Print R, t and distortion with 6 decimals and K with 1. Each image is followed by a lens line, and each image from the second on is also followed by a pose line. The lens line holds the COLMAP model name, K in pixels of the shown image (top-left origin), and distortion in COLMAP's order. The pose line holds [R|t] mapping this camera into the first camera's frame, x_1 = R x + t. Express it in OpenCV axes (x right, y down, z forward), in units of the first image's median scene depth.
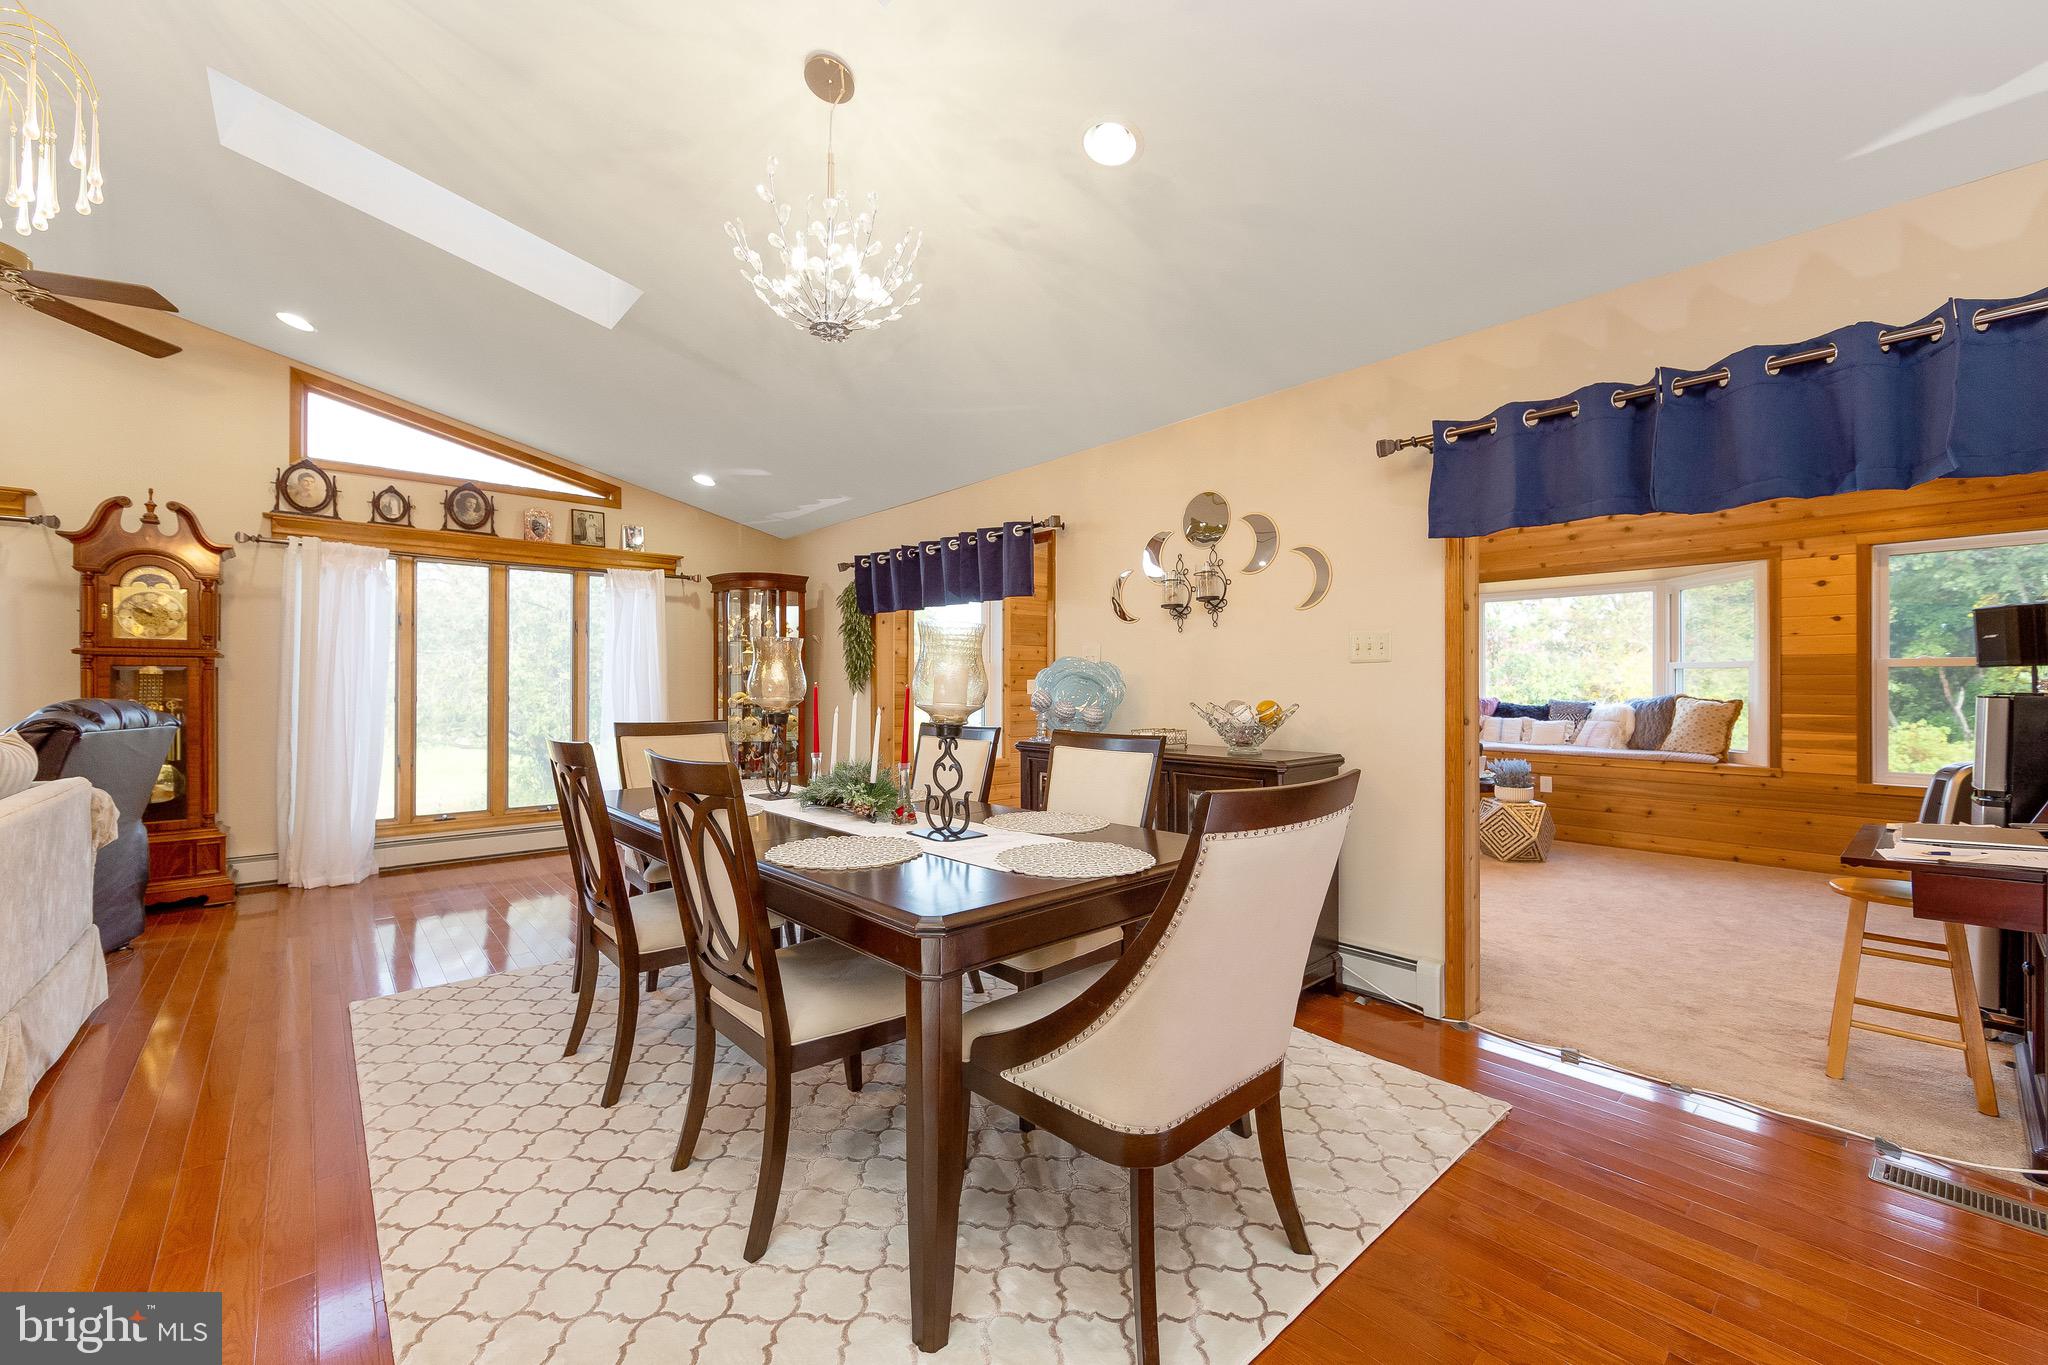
lens RADIAL K [[818.2, 0, 1008.6], [0, 818.2, 672.3], [0, 0, 1]] dist [-0.005184, -0.000035]
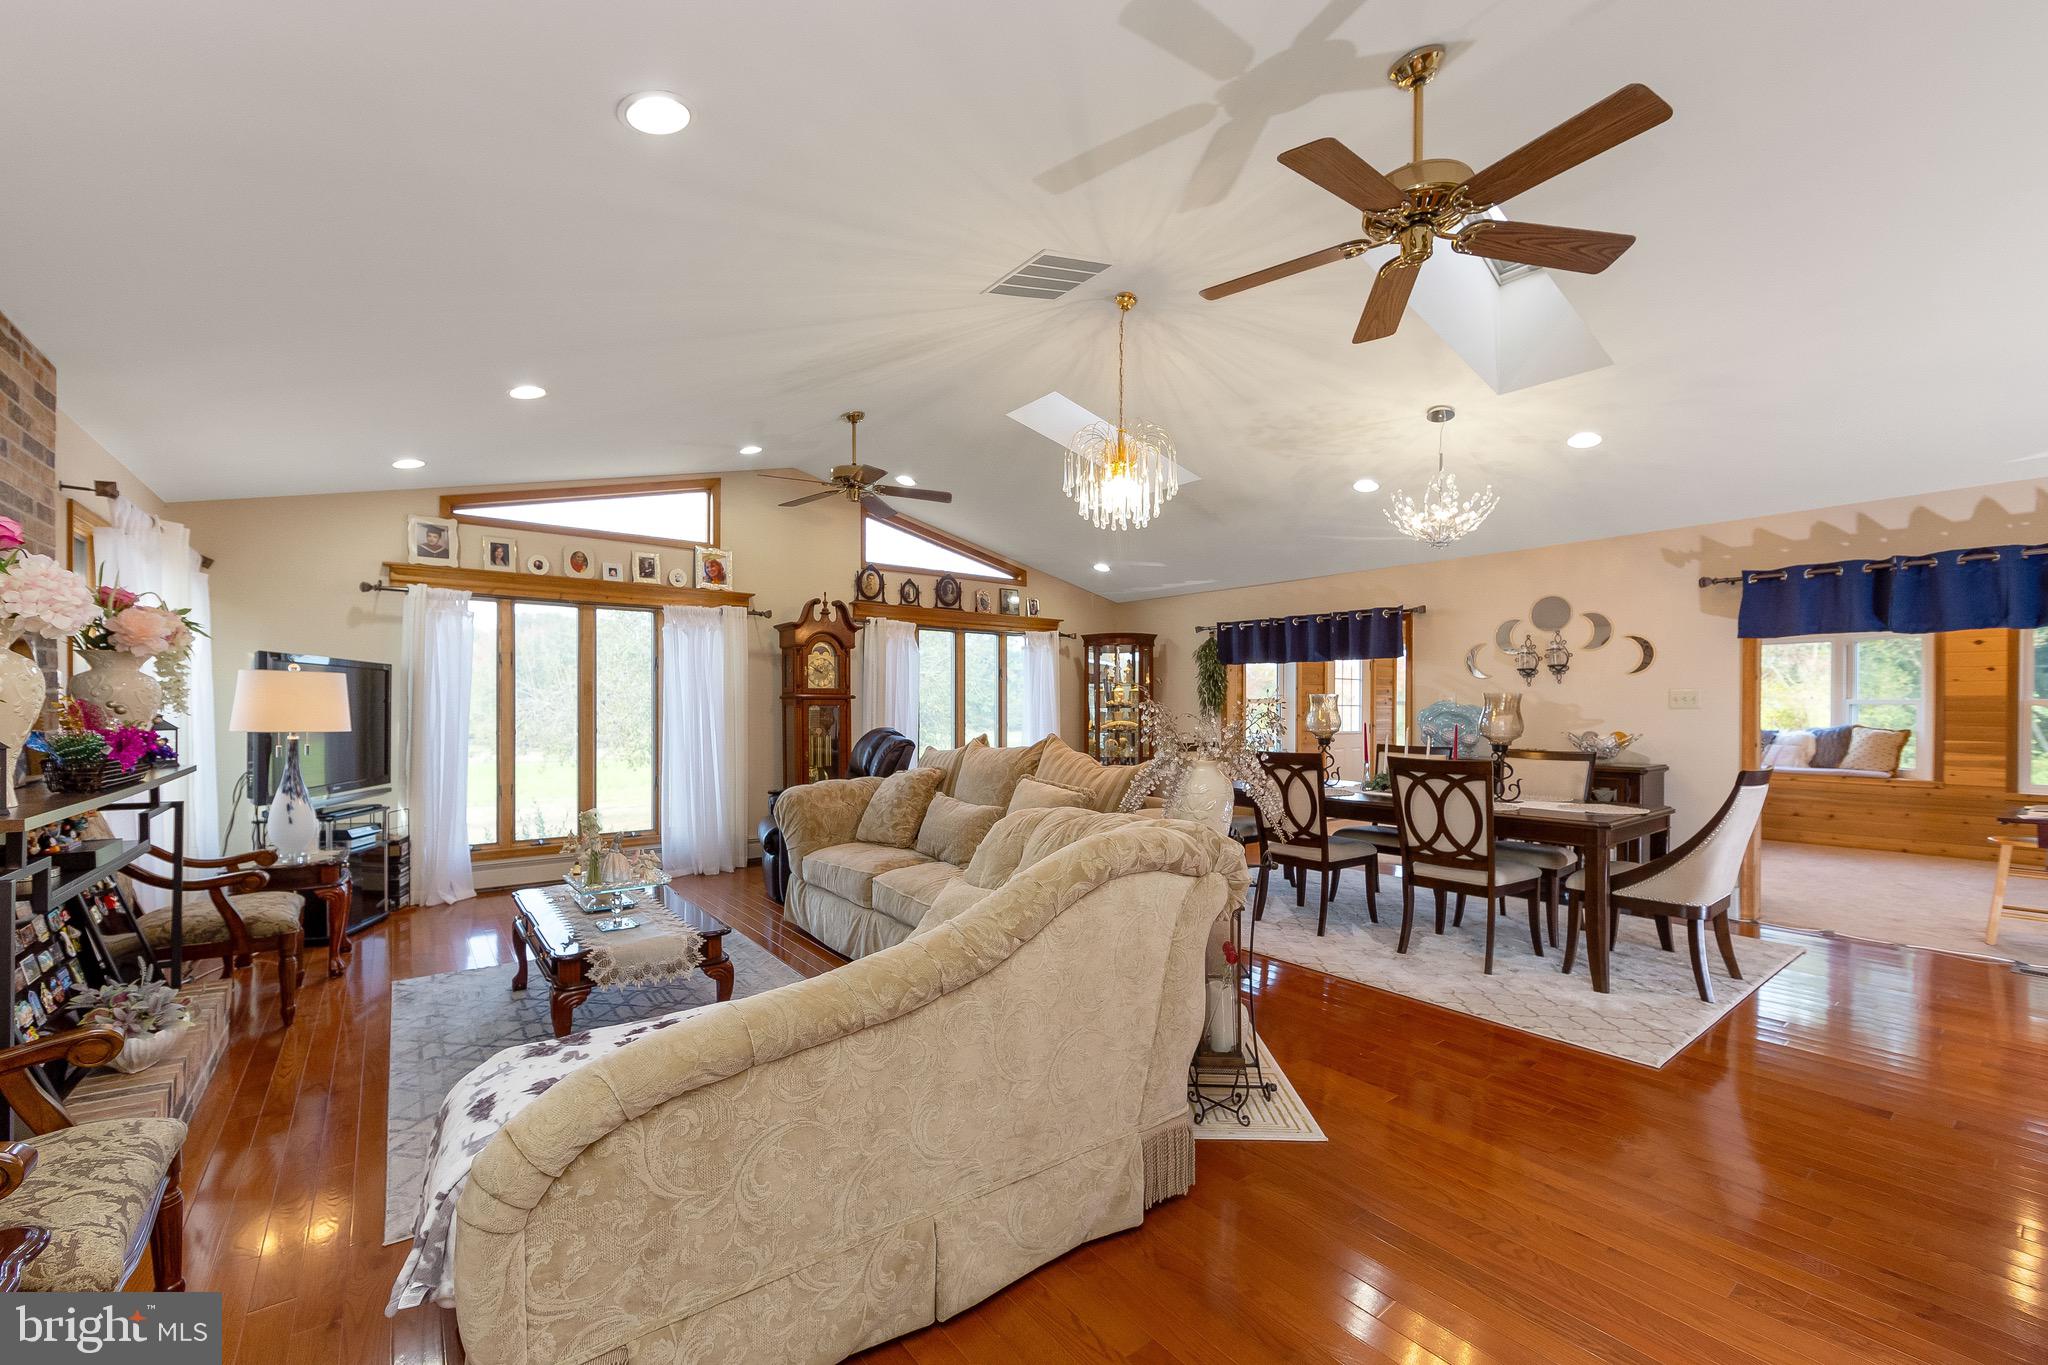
lens RADIAL K [[818.2, 0, 1014.7], [0, 818.2, 699.4], [0, 0, 1]] dist [-0.005184, -0.000035]
pose [[0.997033, 0.001038, -0.076970, -0.497466], [-0.000418, 0.999967, 0.008072, -0.028467], [0.076976, -0.008015, 0.997001, -0.472735]]
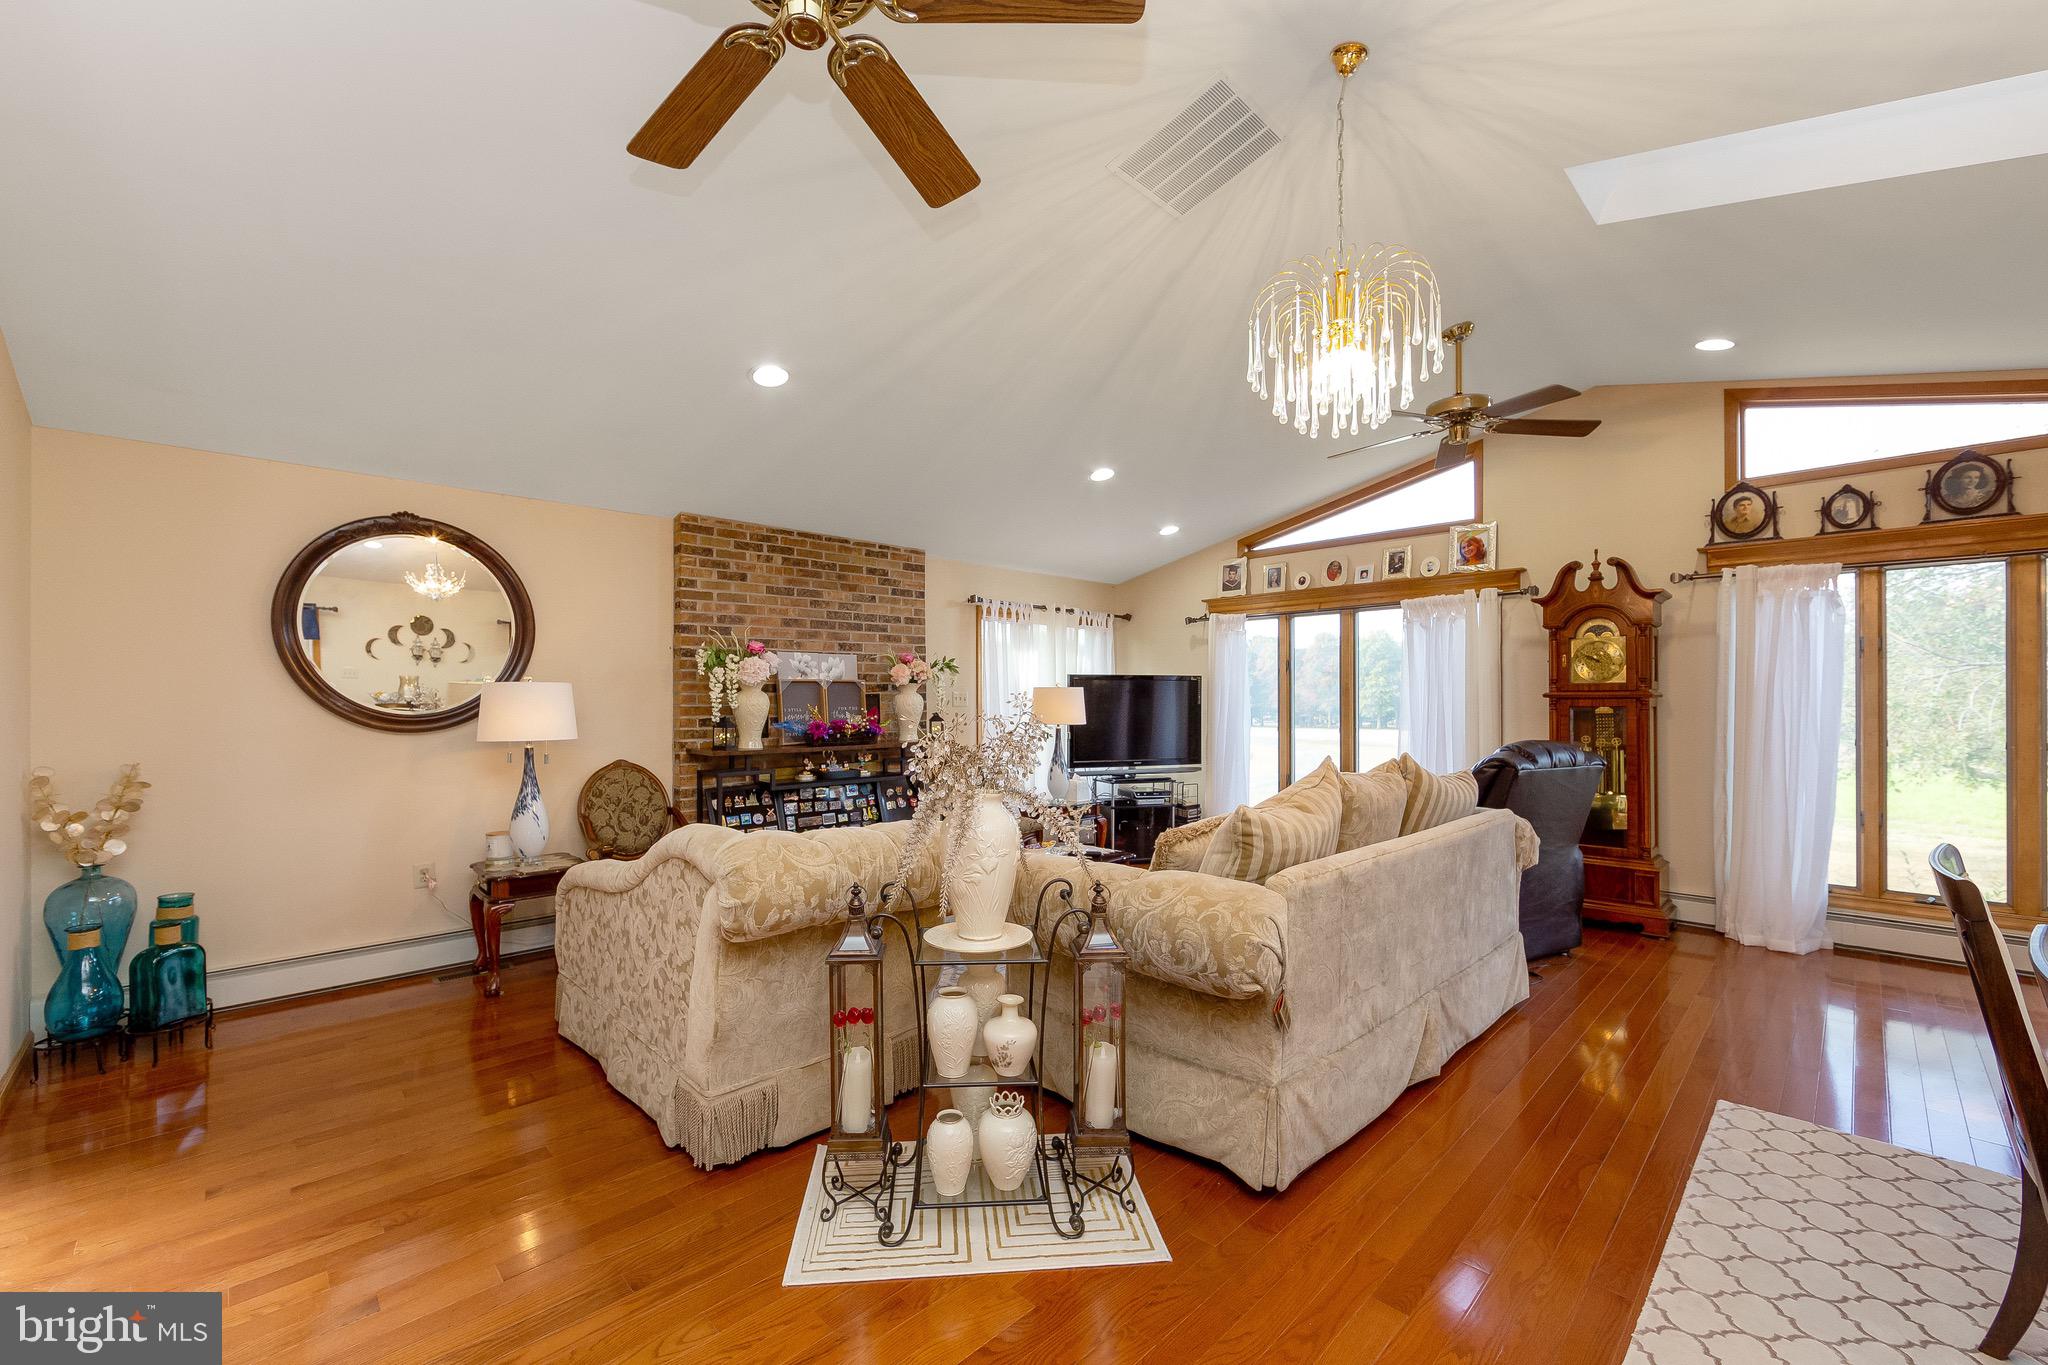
lens RADIAL K [[818.2, 0, 1001.8], [0, 818.2, 693.7], [0, 0, 1]] dist [-0.005184, -0.000035]
pose [[0.048873, -0.009248, -0.998762, 0.030498], [0.020900, 0.999748, -0.008235, -0.029122], [0.998586, -0.020472, 0.049054, 0.101648]]
